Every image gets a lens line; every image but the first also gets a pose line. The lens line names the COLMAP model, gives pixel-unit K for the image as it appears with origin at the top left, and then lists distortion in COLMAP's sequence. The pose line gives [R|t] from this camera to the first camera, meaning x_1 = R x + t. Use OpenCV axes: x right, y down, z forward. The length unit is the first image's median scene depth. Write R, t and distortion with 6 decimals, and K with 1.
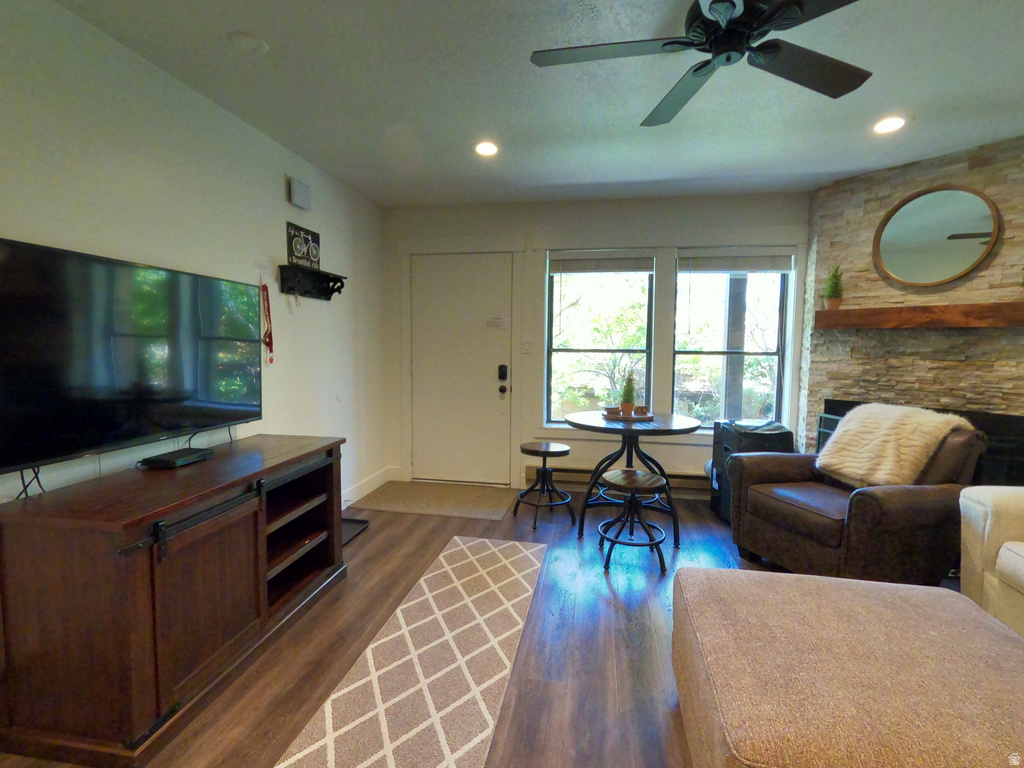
lens RADIAL K [[488.8, 0, 512.0], [0, 488.8, 384.0], [0, 0, 1]] dist [-0.002473, 0.000392]
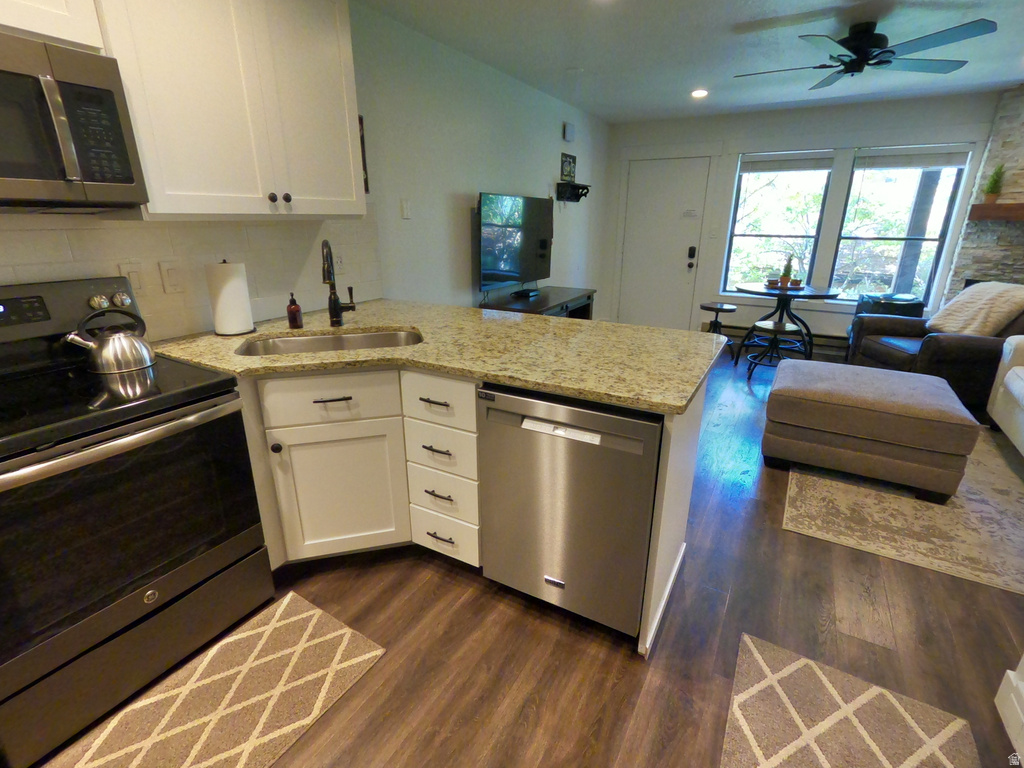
lens RADIAL K [[488.8, 0, 512.0], [0, 488.8, 384.0], [0, 0, 1]] dist [-0.002473, 0.000392]
pose [[0.940511, 0.102859, -0.323819, -0.015348], [-0.021476, 0.969165, 0.245473, 0.010211], [0.339084, -0.223916, 0.913720, -0.600102]]
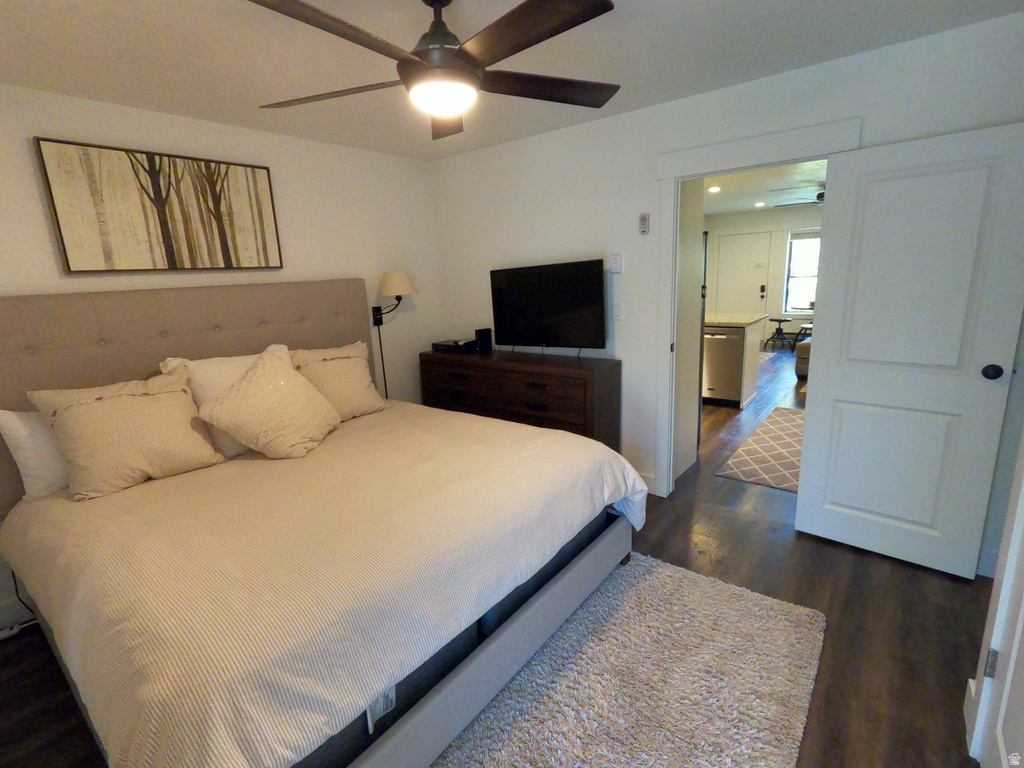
lens RADIAL K [[488.8, 0, 512.0], [0, 488.8, 384.0], [0, 0, 1]] dist [-0.002473, 0.000392]
pose [[0.879550, 0.055969, -0.472504, 0.061626], [0.015229, 0.989237, 0.145527, 0.077320], [0.475564, -0.135194, 0.869231, -1.818697]]
